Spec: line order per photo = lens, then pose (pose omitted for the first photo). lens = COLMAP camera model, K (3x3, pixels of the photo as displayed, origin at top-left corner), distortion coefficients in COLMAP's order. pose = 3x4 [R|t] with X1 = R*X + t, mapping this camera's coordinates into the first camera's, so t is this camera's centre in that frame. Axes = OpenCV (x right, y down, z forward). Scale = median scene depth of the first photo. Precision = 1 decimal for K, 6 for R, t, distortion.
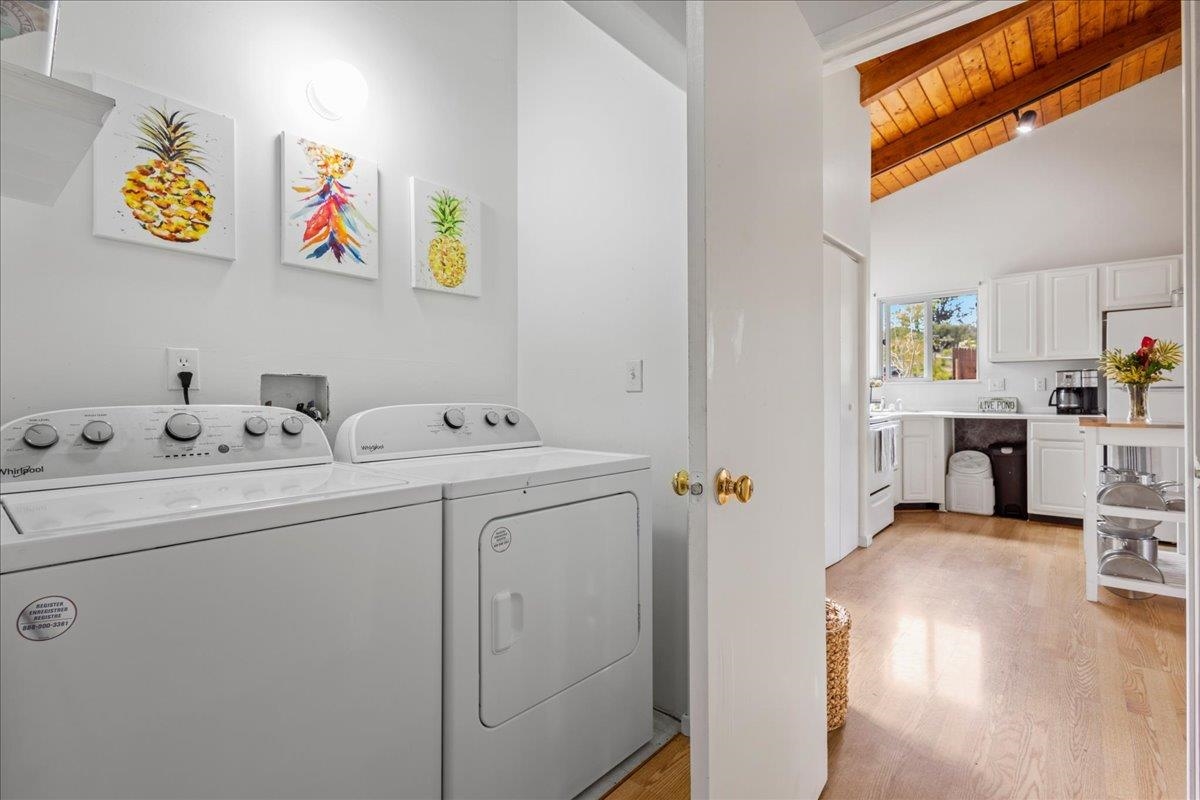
lens RADIAL K [[546.3, 0, 598.0], [0, 546.3, 397.9], [0, 0, 1]] dist [0.010313, -0.001925]
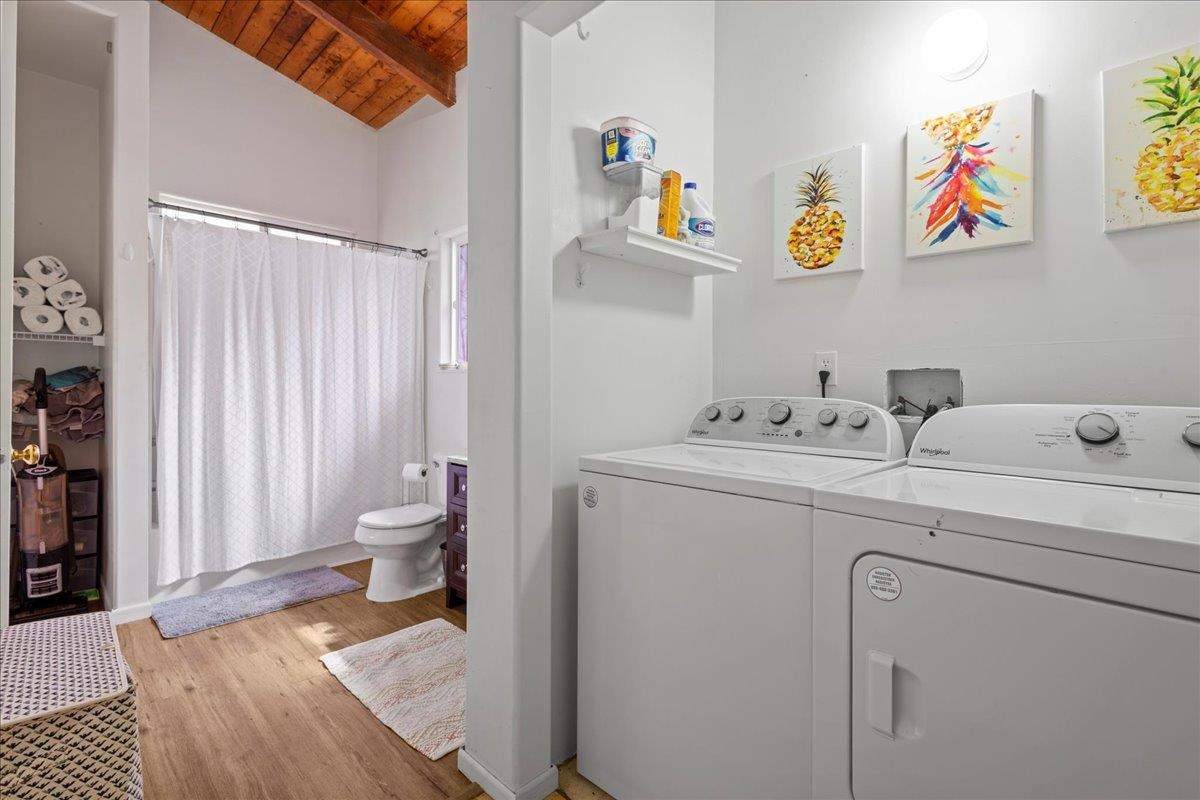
lens RADIAL K [[546.3, 0, 595.7], [0, 546.3, 388.1], [0, 0, 1]] dist [0.010313, -0.001925]
pose [[-0.054693, 0.000888, -0.998503, 0.448417], [-0.011161, 0.999937, 0.001500, -0.004352], [0.998441, 0.011226, -0.054680, 0.485069]]
